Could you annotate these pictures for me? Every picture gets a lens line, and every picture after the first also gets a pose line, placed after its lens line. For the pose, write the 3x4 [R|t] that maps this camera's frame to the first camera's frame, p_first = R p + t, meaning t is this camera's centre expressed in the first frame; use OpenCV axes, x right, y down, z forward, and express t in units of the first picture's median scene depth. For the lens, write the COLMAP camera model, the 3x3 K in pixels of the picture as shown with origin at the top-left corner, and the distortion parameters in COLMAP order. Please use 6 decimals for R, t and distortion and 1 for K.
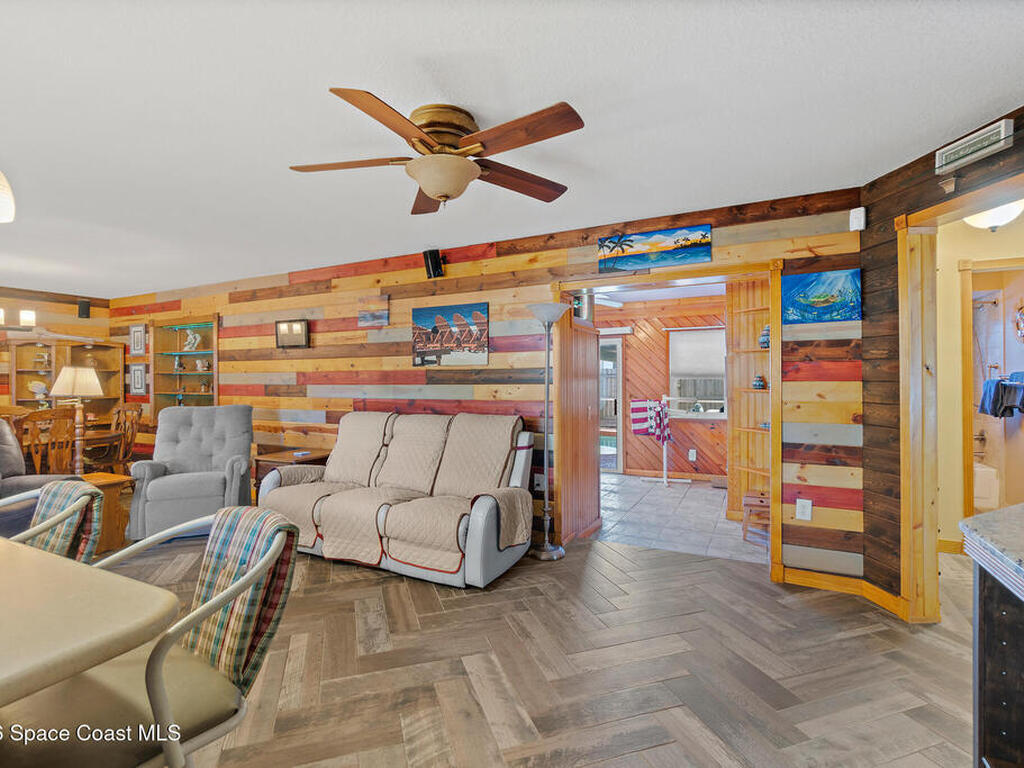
lens RADIAL K [[494.2, 0, 512.0], [0, 494.2, 381.6], [0, 0, 1]] dist [-0.001222, -0.000315]
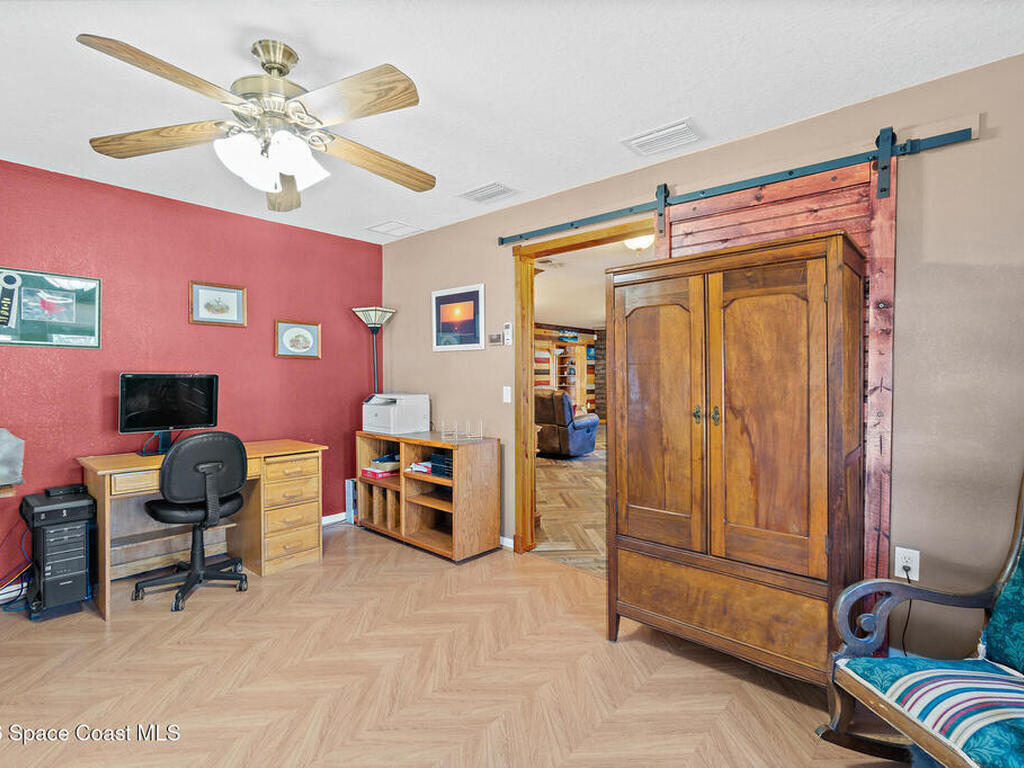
lens RADIAL K [[494.2, 0, 512.4], [0, 494.2, 380.3], [0, 0, 1]] dist [-0.001222, -0.000315]
pose [[0.247560, -0.005357, 0.968858, -3.559980], [0.001966, 0.999985, 0.005027, 0.028060], [-0.968871, 0.000660, 0.247567, 0.596967]]
